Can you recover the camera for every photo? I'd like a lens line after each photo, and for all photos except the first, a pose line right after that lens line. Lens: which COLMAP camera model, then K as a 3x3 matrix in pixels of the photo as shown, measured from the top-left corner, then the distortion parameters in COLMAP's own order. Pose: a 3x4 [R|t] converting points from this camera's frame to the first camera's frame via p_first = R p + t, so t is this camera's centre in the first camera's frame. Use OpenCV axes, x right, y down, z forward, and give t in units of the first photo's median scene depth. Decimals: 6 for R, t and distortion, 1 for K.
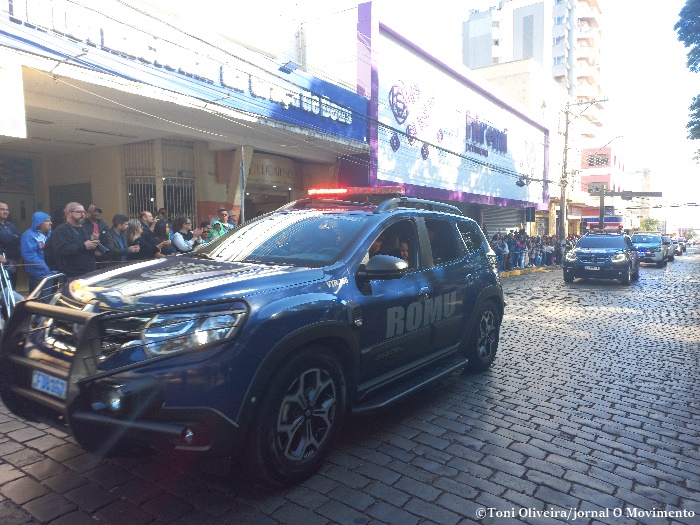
lens RADIAL K [[491.6, 0, 353.3], [0, 491.6, 249.9], [0, 0, 1]] dist [0.047452, -0.025801]
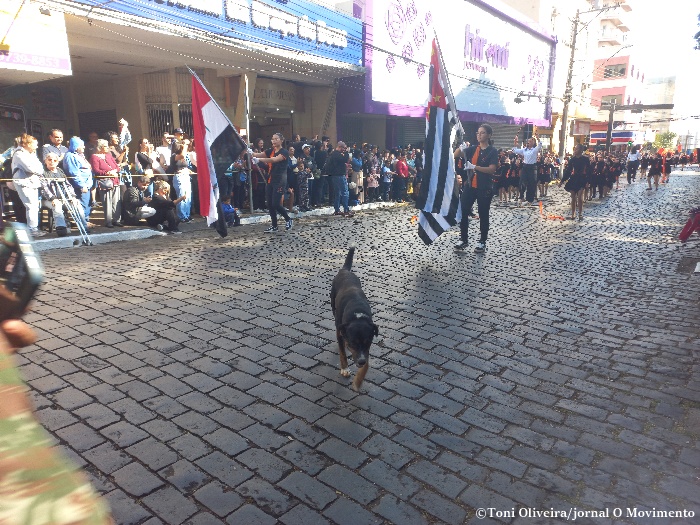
lens RADIAL K [[491.6, 0, 351.1], [0, 491.6, 256.2], [0, 0, 1]] dist [0.047452, -0.025801]
pose [[0.999256, -0.007550, -0.037811, 0.042776], [0.013823, 0.985603, 0.168512, 0.010965], [0.035994, -0.168909, 0.984974, -0.136729]]
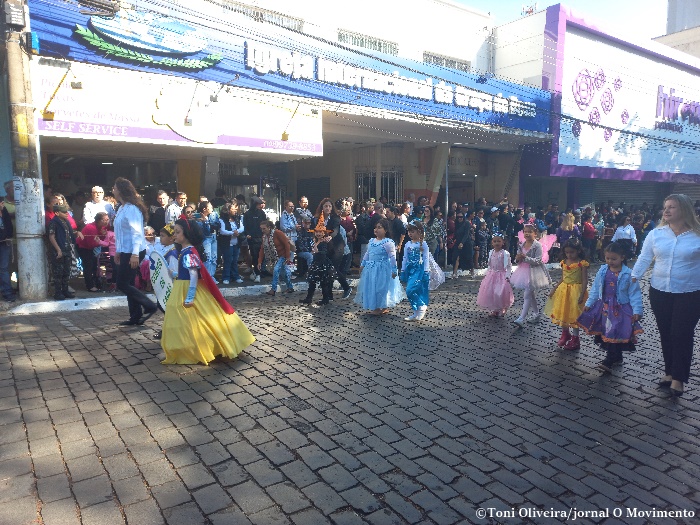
lens RADIAL K [[491.6, 0, 358.2], [0, 491.6, 256.0], [0, 0, 1]] dist [0.047452, -0.025801]
pose [[0.947493, 0.025372, -0.318767, -0.018047], [-0.007751, 0.998377, 0.056427, 0.003008], [0.319681, -0.050993, 0.946152, -0.227261]]
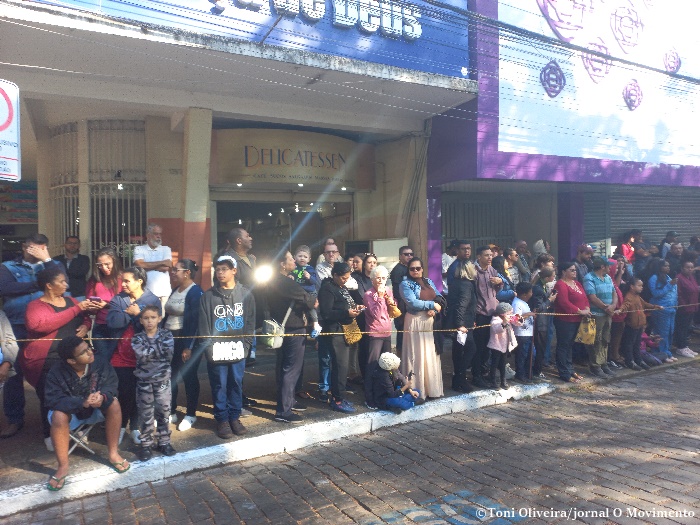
lens RADIAL K [[491.6, 0, 353.2], [0, 491.6, 258.1], [0, 0, 1]] dist [0.047452, -0.025801]
pose [[0.892890, -0.027993, -0.449404, 0.143865], [0.020072, 0.999548, -0.022381, -0.031924], [0.449828, 0.010963, 0.893048, 0.526571]]
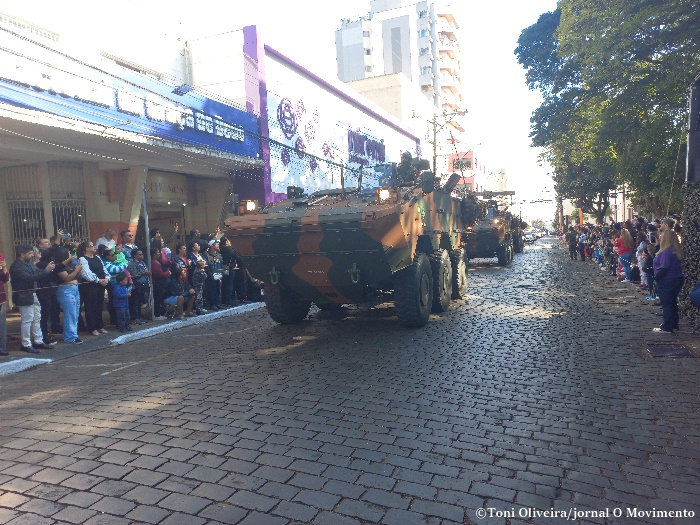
lens RADIAL K [[491.6, 0, 354.5], [0, 491.6, 259.0], [0, 0, 1]] dist [0.047452, -0.025801]
pose [[0.971858, -0.063674, 0.226798, -0.029382], [0.061153, 0.997964, 0.018130, -0.009720], [-0.227491, -0.003750, 0.973773, -0.078163]]
